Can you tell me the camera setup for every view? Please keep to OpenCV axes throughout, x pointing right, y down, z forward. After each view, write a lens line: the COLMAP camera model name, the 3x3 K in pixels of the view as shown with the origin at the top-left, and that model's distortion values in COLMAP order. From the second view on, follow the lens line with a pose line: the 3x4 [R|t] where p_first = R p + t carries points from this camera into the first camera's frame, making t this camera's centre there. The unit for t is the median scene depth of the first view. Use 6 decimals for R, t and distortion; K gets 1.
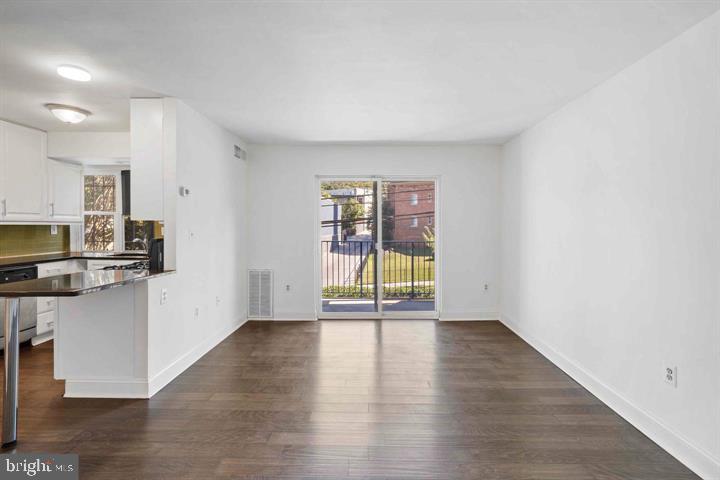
lens RADIAL K [[338.2, 0, 360.1], [0, 338.2, 237.5], [0, 0, 1]] dist [-0.010165, 0.000888]
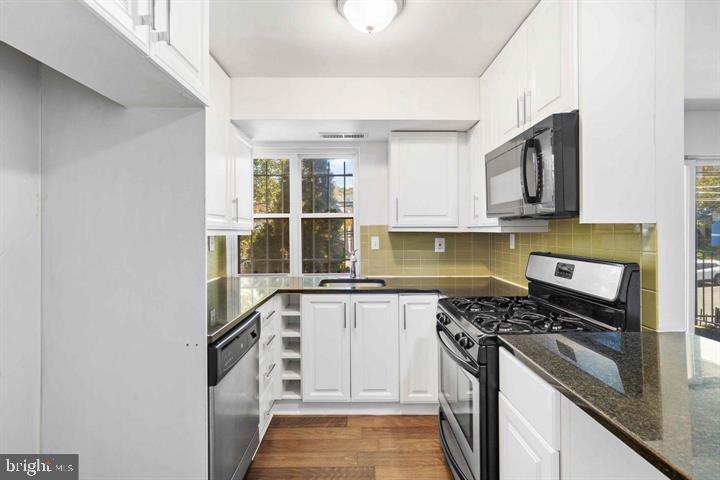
lens RADIAL K [[338.2, 0, 360.1], [0, 338.2, 237.5], [0, 0, 1]] dist [-0.010165, 0.000888]
pose [[0.999834, -0.009855, 0.015303, -0.656857], [0.010287, 0.999543, -0.028432, -0.014009], [-0.015016, 0.028584, 0.999479, 0.370723]]
